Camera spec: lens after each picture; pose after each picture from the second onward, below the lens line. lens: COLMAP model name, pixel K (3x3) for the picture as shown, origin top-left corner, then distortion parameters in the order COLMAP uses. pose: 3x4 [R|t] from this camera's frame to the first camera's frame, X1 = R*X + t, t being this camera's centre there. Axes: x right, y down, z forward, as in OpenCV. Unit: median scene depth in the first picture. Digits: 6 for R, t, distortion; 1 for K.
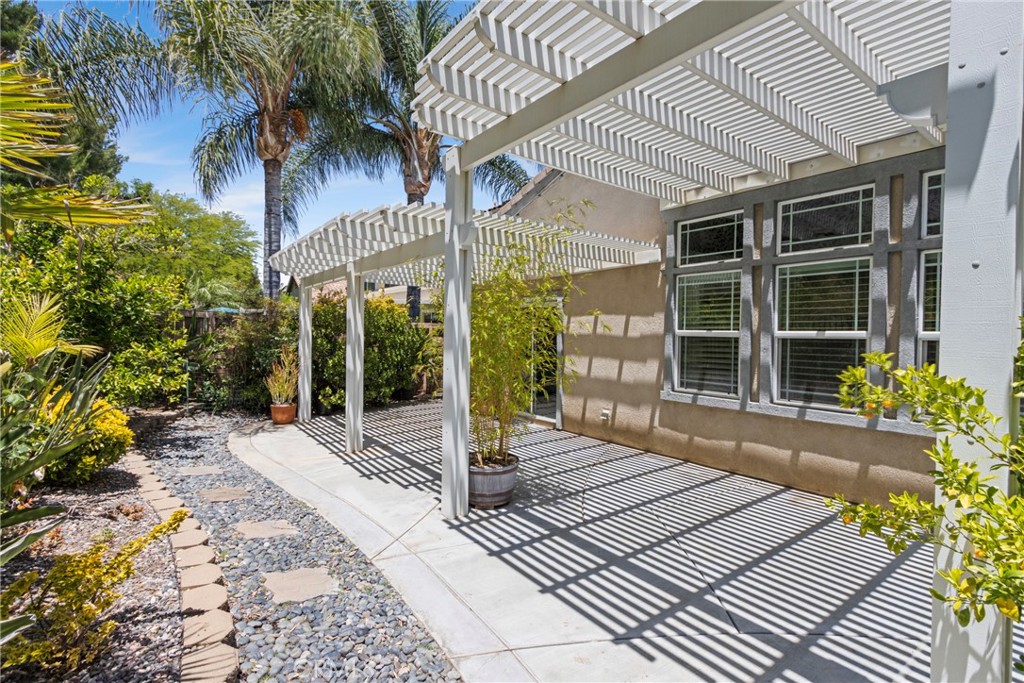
lens RADIAL K [[479.5, 0, 512.6], [0, 479.5, 326.4], [0, 0, 1]] dist [0.004136, -0.000804]
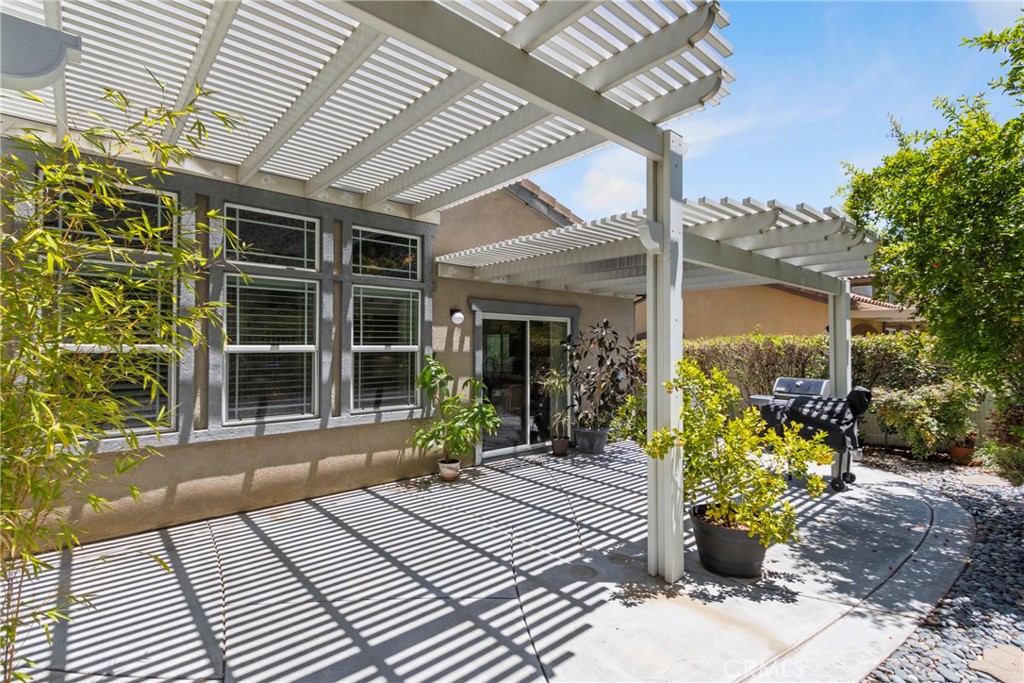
lens RADIAL K [[440.0, 0, 511.2], [0, 440.0, 336.4], [0, 0, 1]] dist [0.003079, 0.000218]
pose [[-0.039511, 0.017705, 0.999062, -0.371003], [-0.011741, 0.999766, -0.018182, 0.002460], [-0.999150, -0.012449, -0.039294, 0.626468]]
